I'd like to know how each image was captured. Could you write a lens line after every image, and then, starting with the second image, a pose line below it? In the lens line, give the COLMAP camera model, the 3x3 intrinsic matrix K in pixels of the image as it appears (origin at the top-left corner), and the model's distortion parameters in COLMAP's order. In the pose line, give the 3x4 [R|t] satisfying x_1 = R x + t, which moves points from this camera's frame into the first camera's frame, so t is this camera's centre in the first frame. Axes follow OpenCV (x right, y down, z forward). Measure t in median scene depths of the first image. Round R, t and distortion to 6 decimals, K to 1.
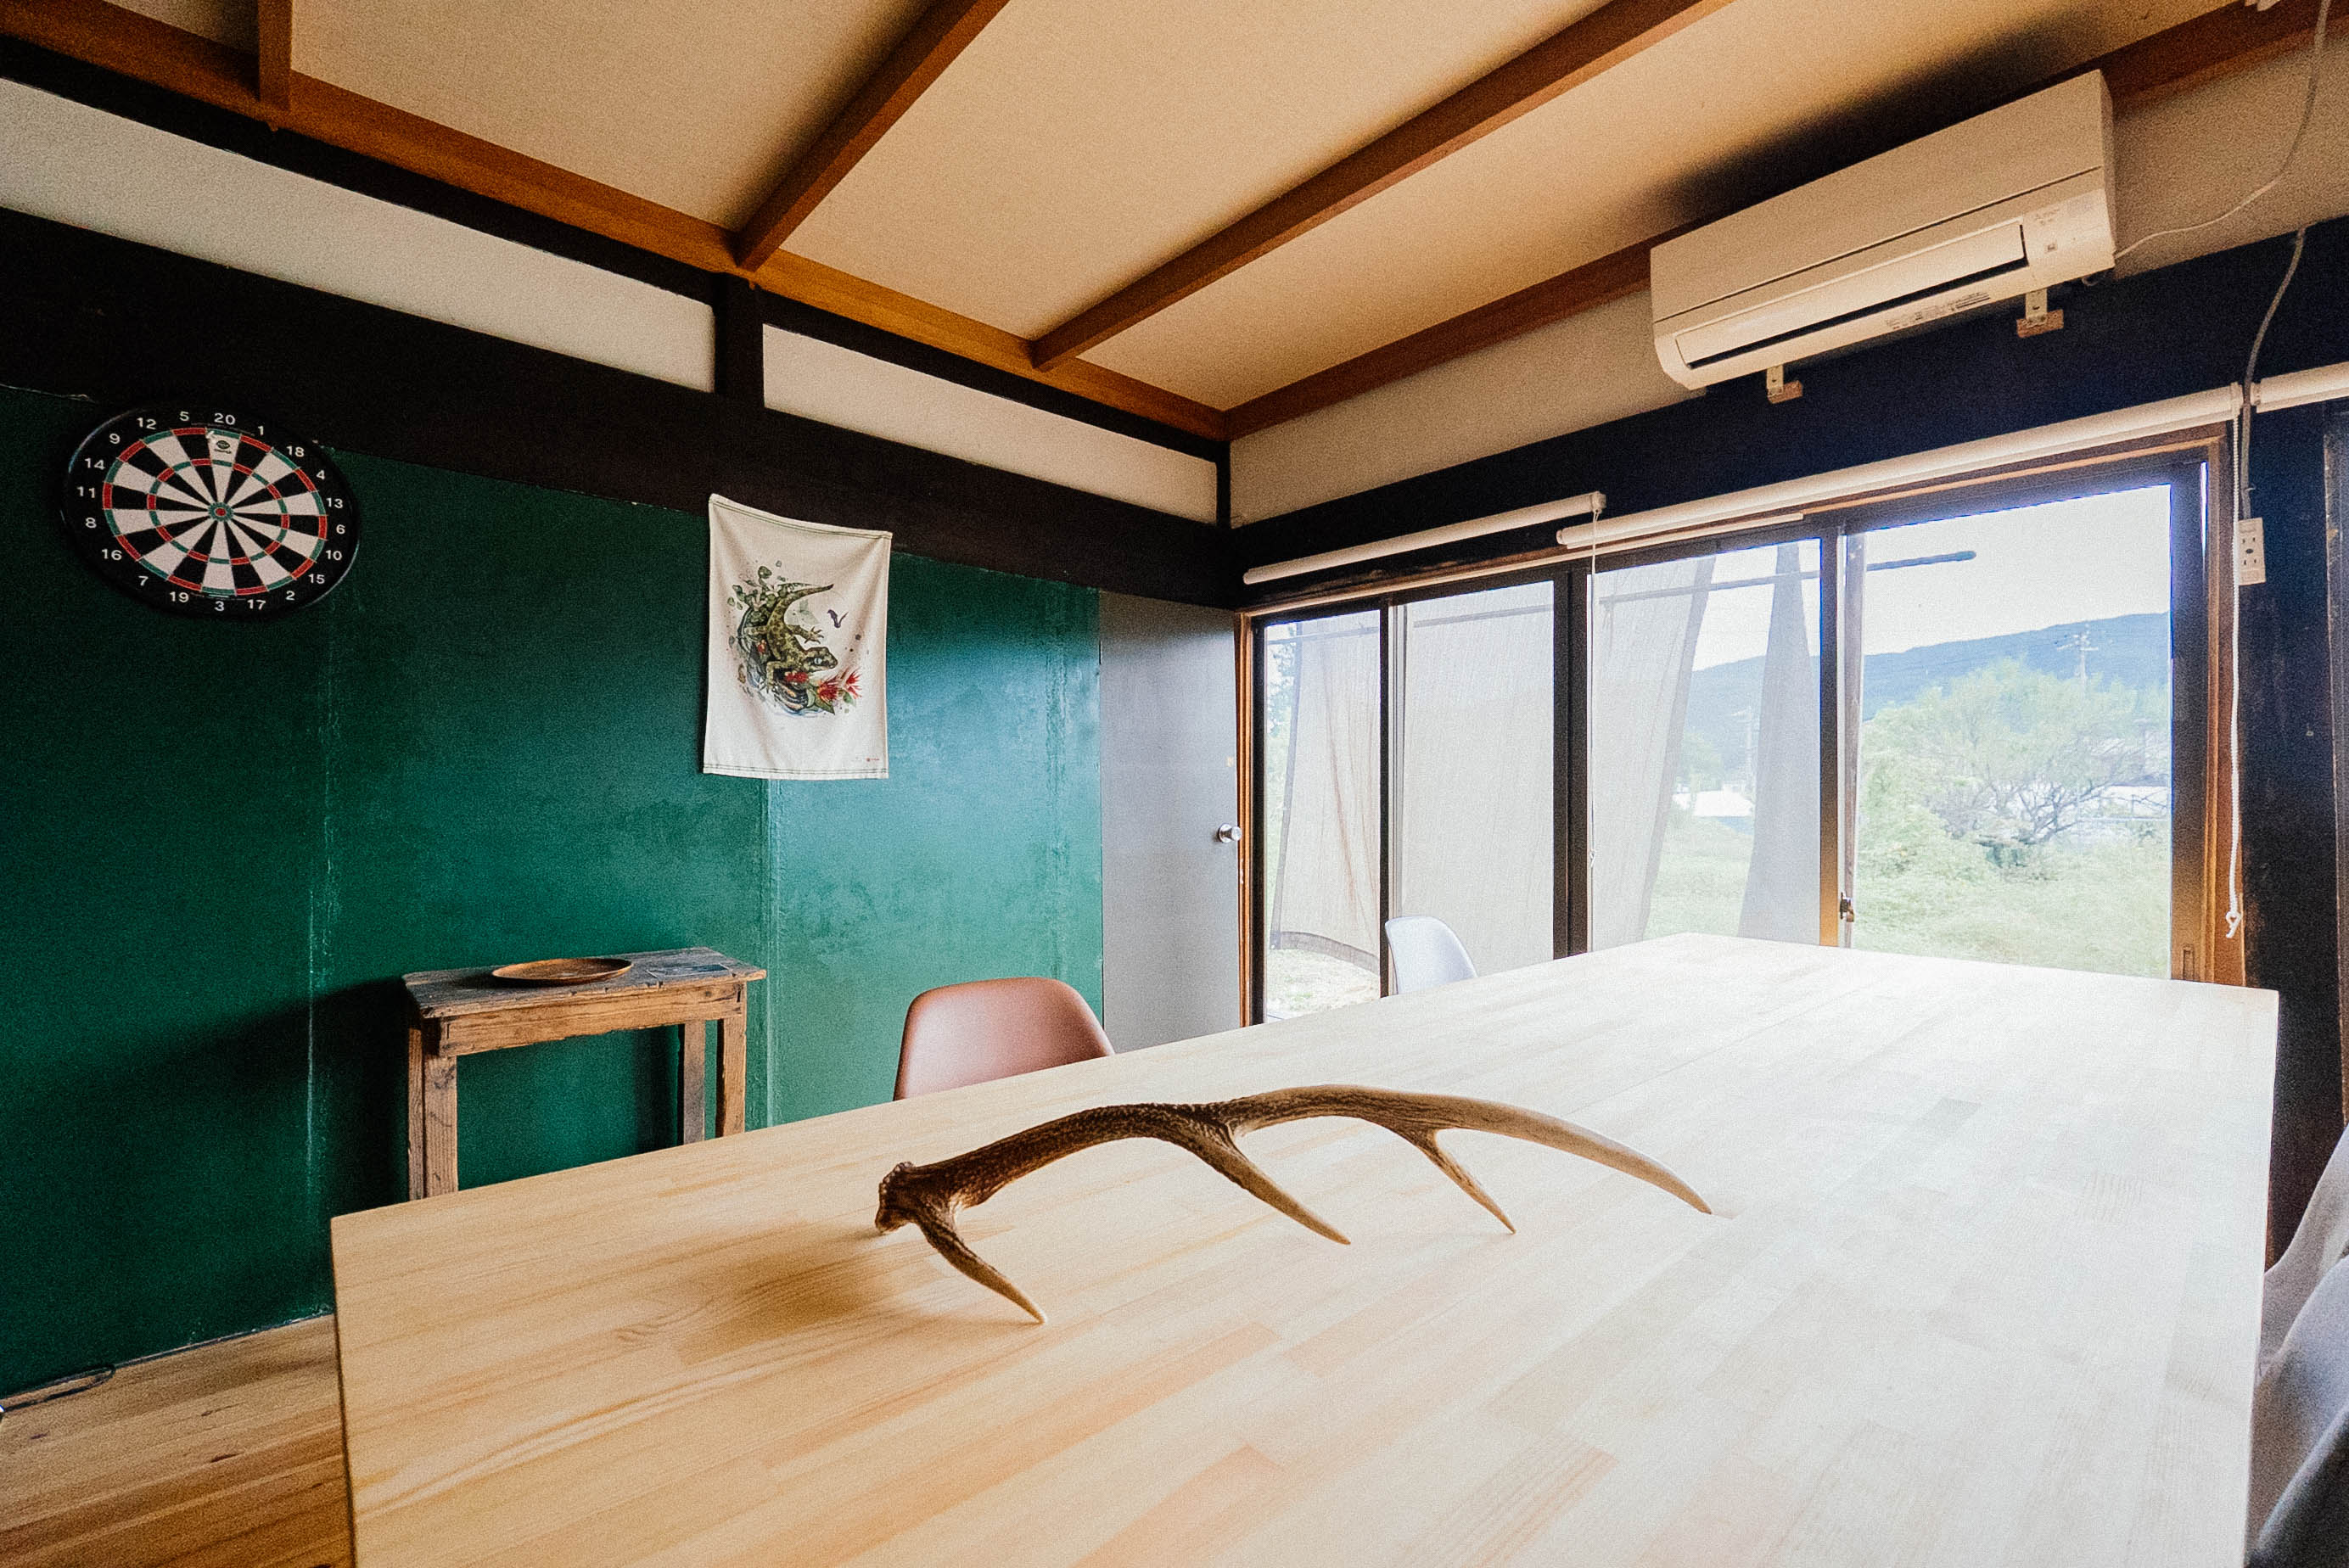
lens RADIAL K [[990.3, 0, 1174.5], [0, 990.3, 784.0], [0, 0, 1]] dist [-0.004057, -0.000753]
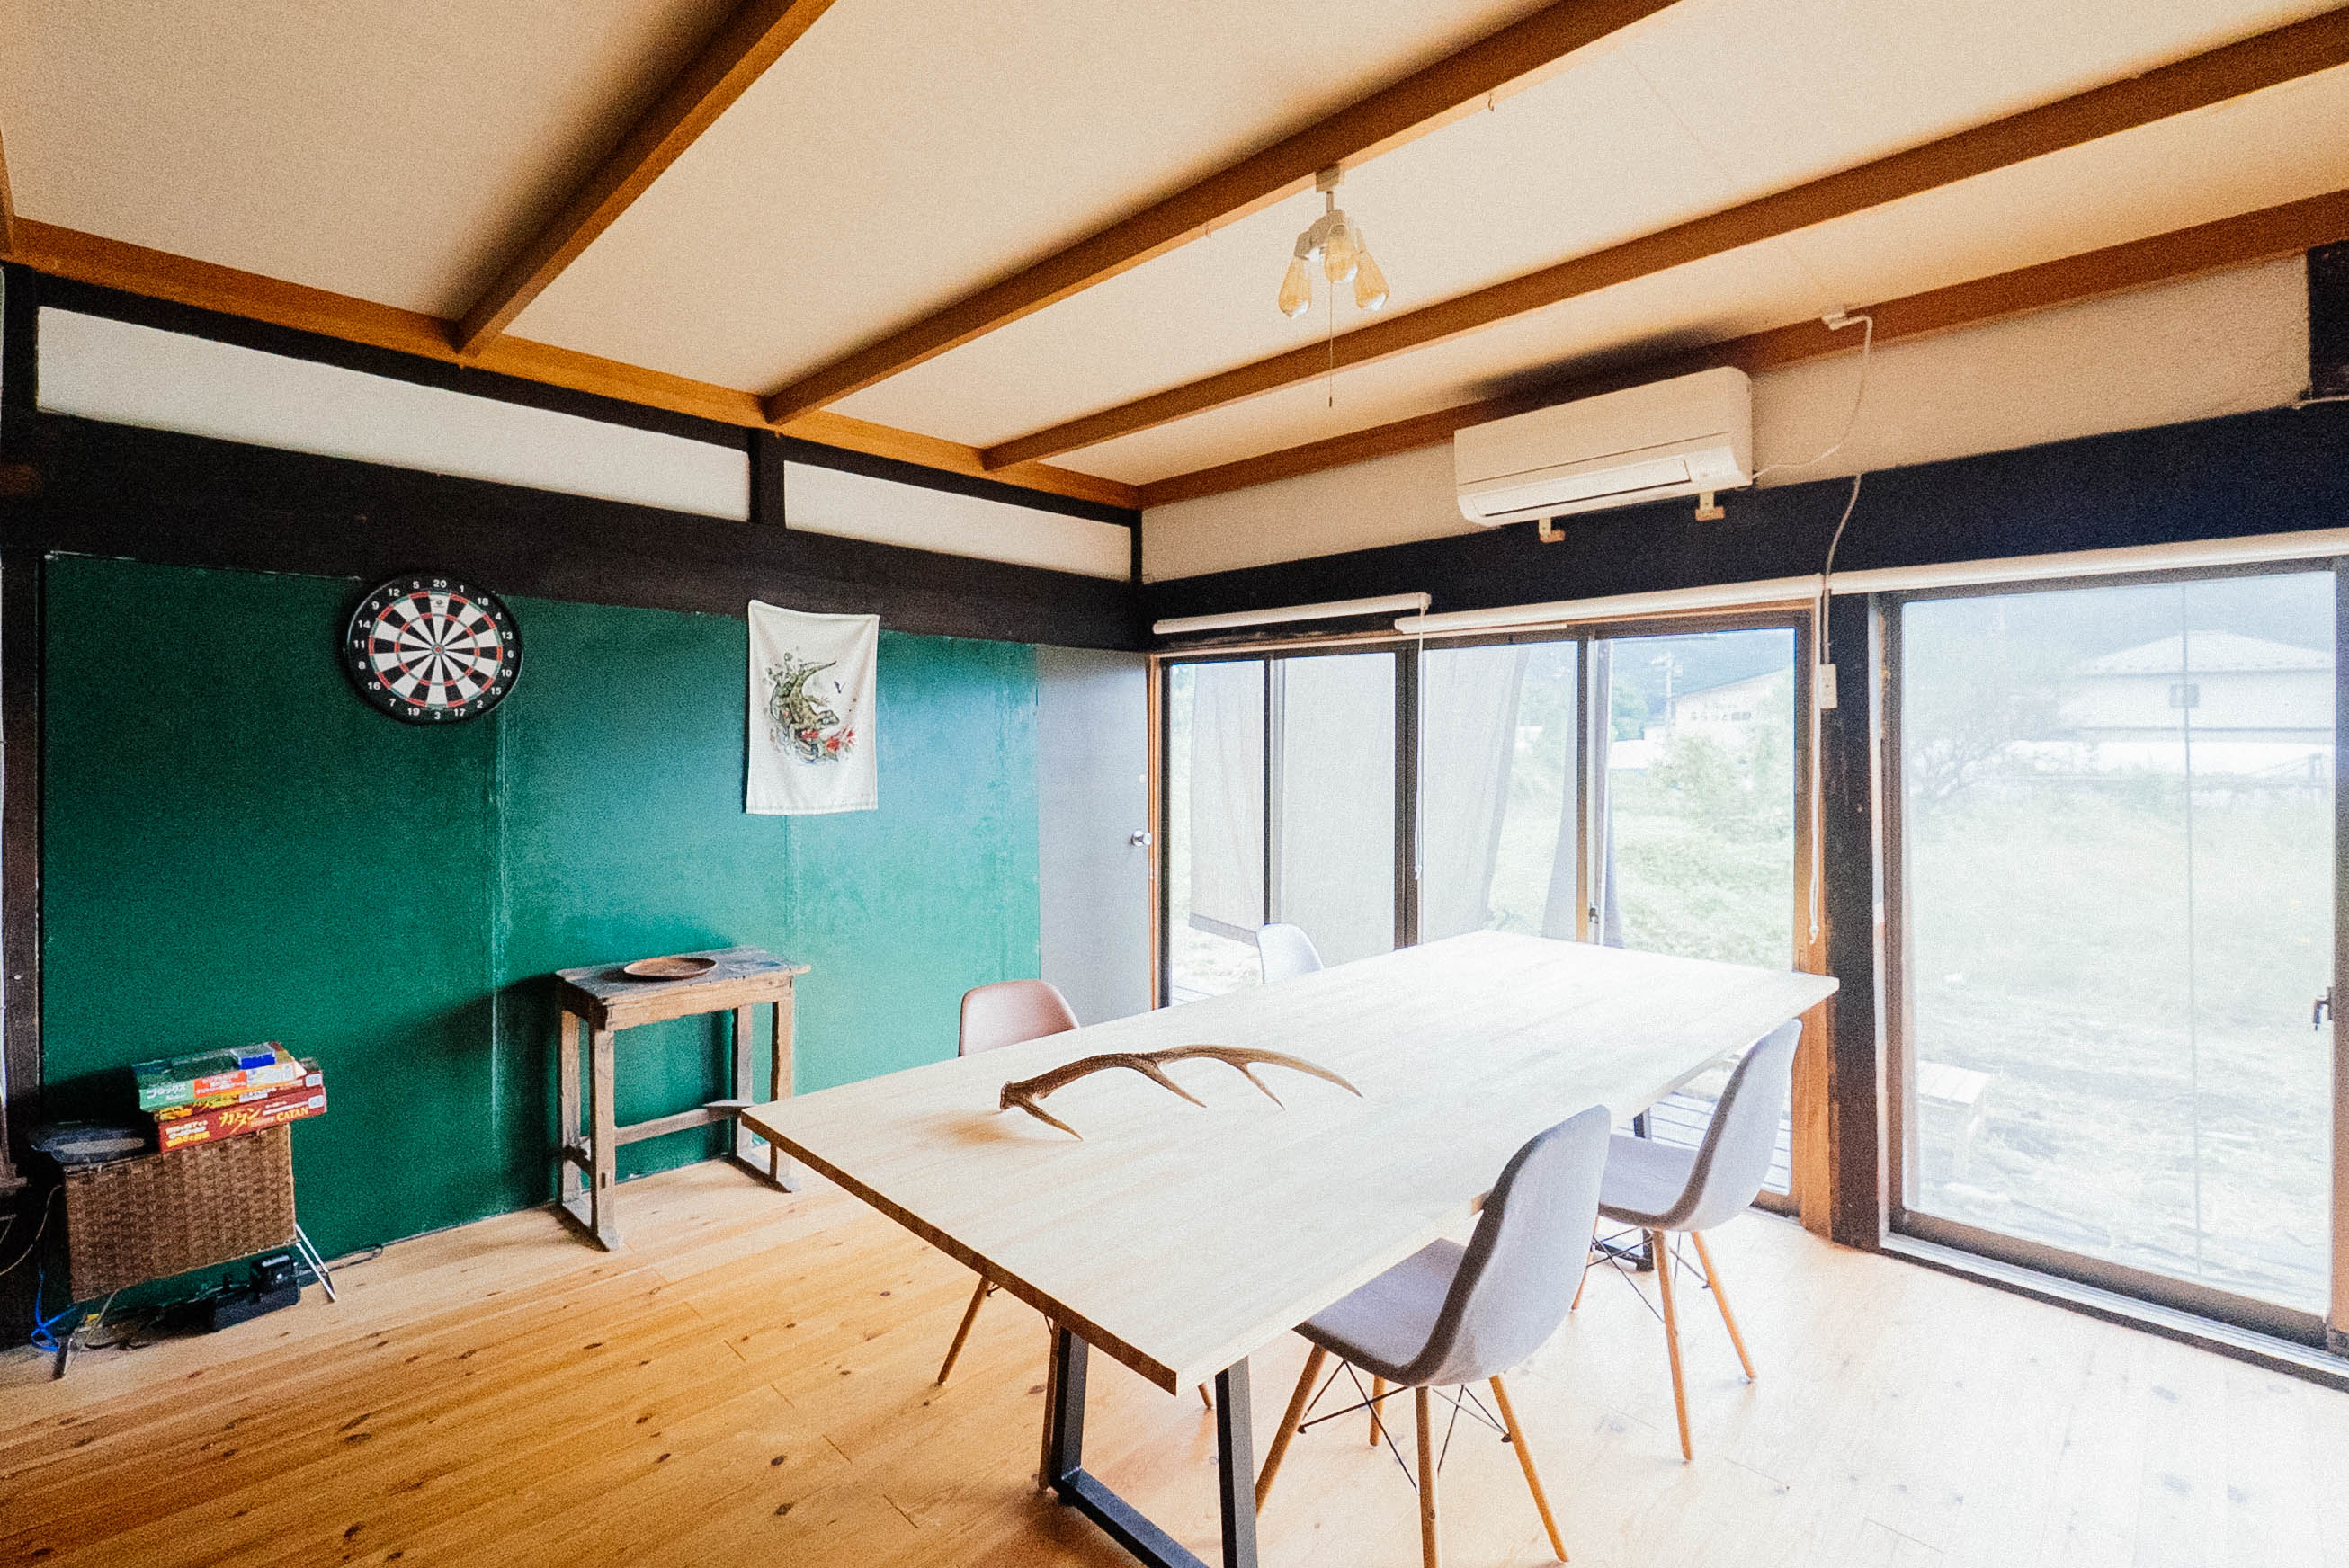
lens RADIAL K [[1050.7, 0, 1105.8], [0, 1050.7, 739.8], [0, 0, 1]] dist [-0.002499, -0.000550]
pose [[0.999546, 0.000341, 0.030117, -0.049240], [-0.000656, 0.999945, 0.010431, -0.154349], [-0.030112, -0.010446, 0.999492, -0.514502]]
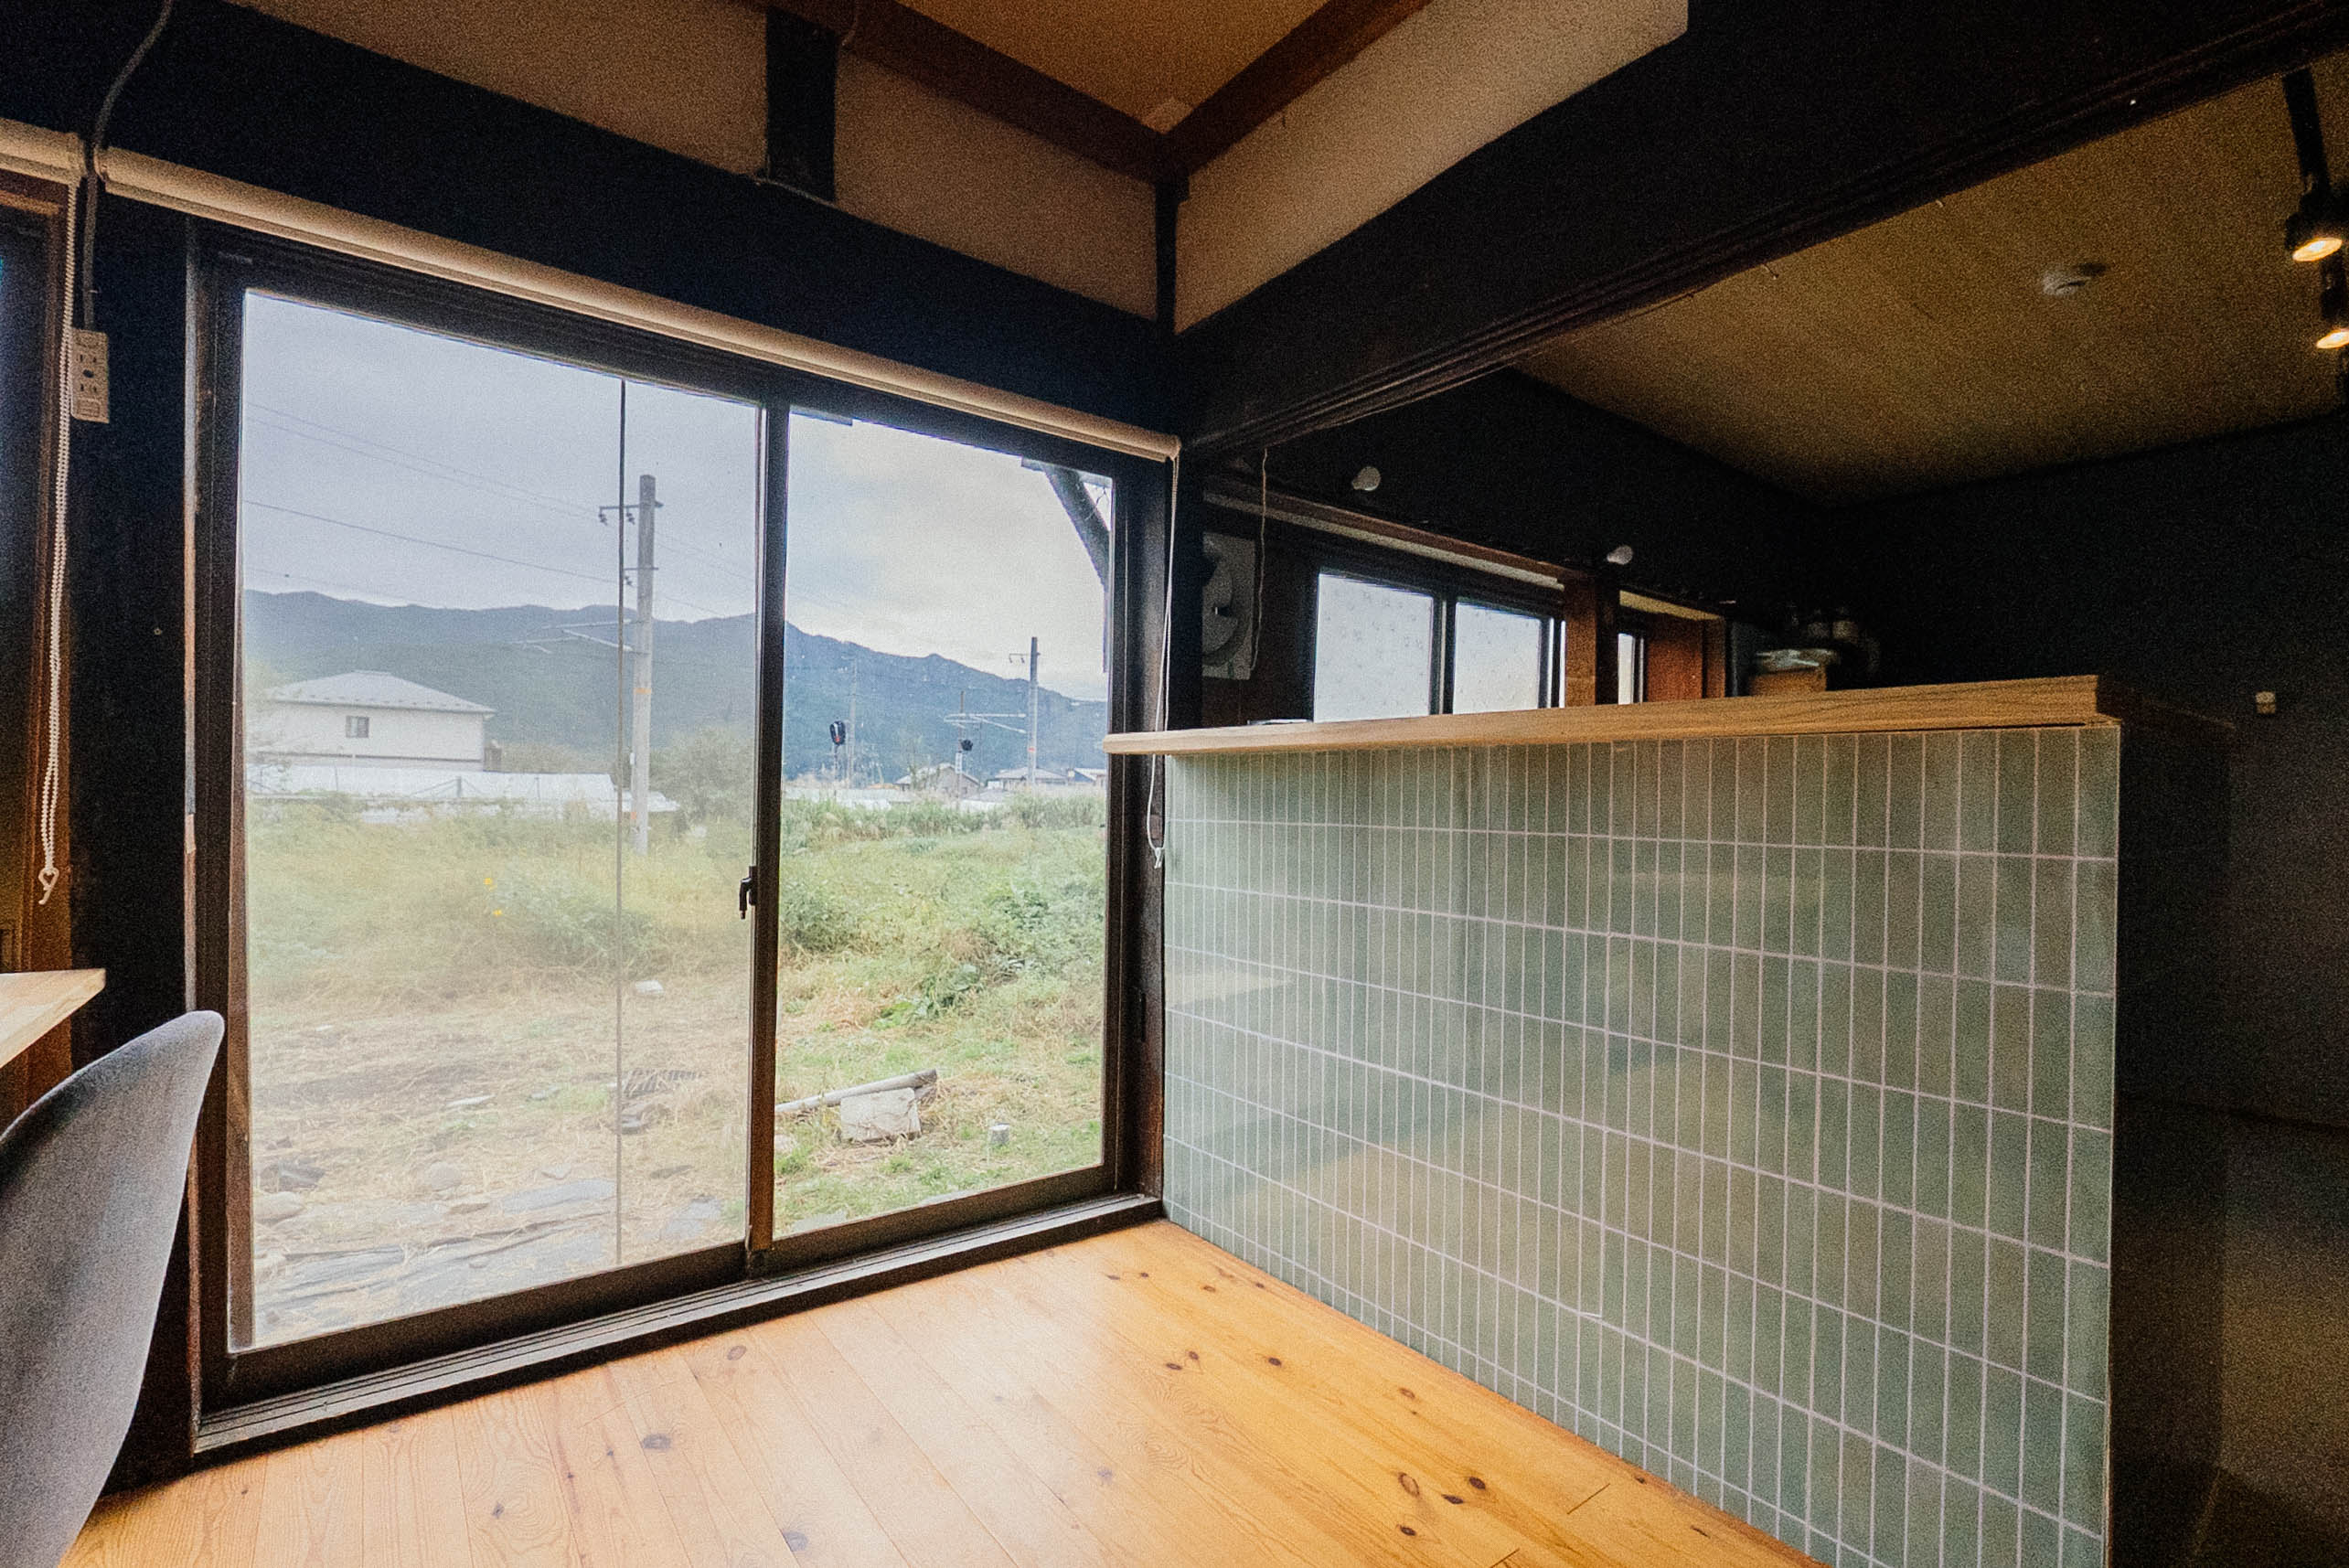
lens RADIAL K [[1072.9, 0, 1182.2], [0, 1072.9, 789.3], [0, 0, 1]] dist [0.000951, -0.000302]
pose [[0.081681, 0.000464, 0.996658, 0.327929], [-0.031088, 0.999514, 0.002082, 0.040757], [-0.996174, -0.031154, 0.081656, 0.102309]]
